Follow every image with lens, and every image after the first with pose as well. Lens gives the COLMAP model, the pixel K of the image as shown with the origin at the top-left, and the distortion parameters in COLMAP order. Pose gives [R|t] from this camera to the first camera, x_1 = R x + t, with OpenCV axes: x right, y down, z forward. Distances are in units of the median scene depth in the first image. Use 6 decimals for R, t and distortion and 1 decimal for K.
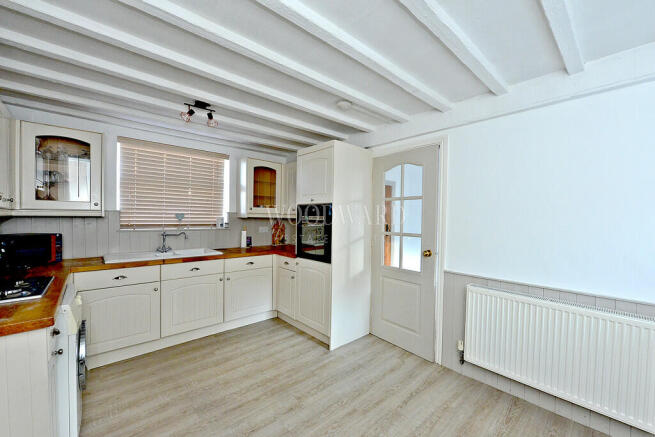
lens RADIAL K [[265.5, 0, 331.2], [0, 265.5, 221.7], [0, 0, 1]] dist [-0.000003, -0.000498]
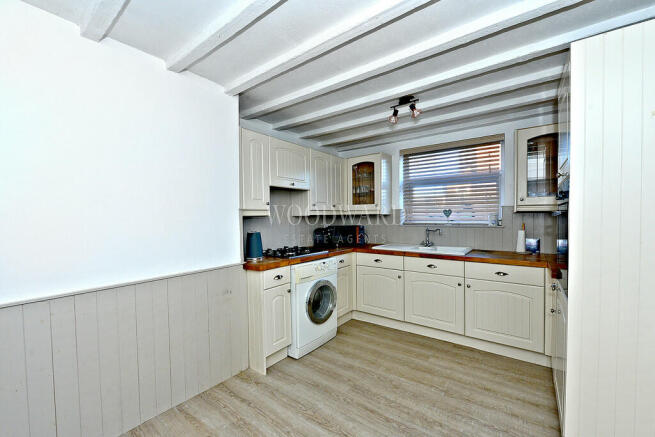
lens RADIAL K [[265.5, 0, 341.2], [0, 265.5, 222.7], [0, 0, 1]] dist [-0.000003, -0.000498]
pose [[0.213530, 0.006298, -0.976916, 0.398228], [-0.004286, 0.999976, 0.005510, 0.015357], [0.976927, 0.003010, 0.213552, 0.499118]]
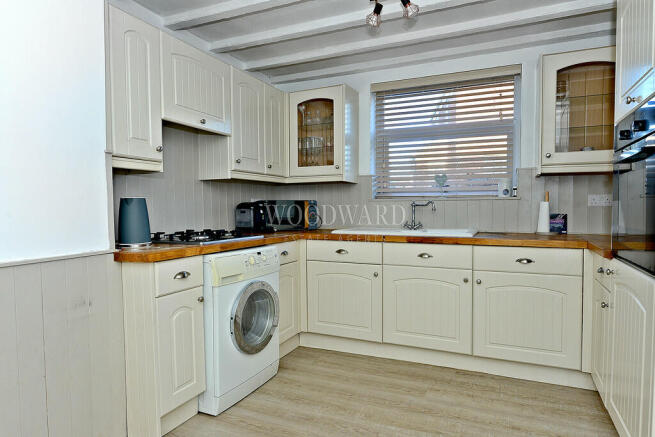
lens RADIAL K [[390.3, 0, 341.9], [0, 390.3, 220.6], [0, 0, 1]] dist [0.000952, 0.001345]
pose [[0.410892, 0.019258, -0.911481, 0.288302], [-0.005540, 0.999811, 0.018627, 0.082680], [0.911667, -0.002605, 0.410921, 0.457110]]
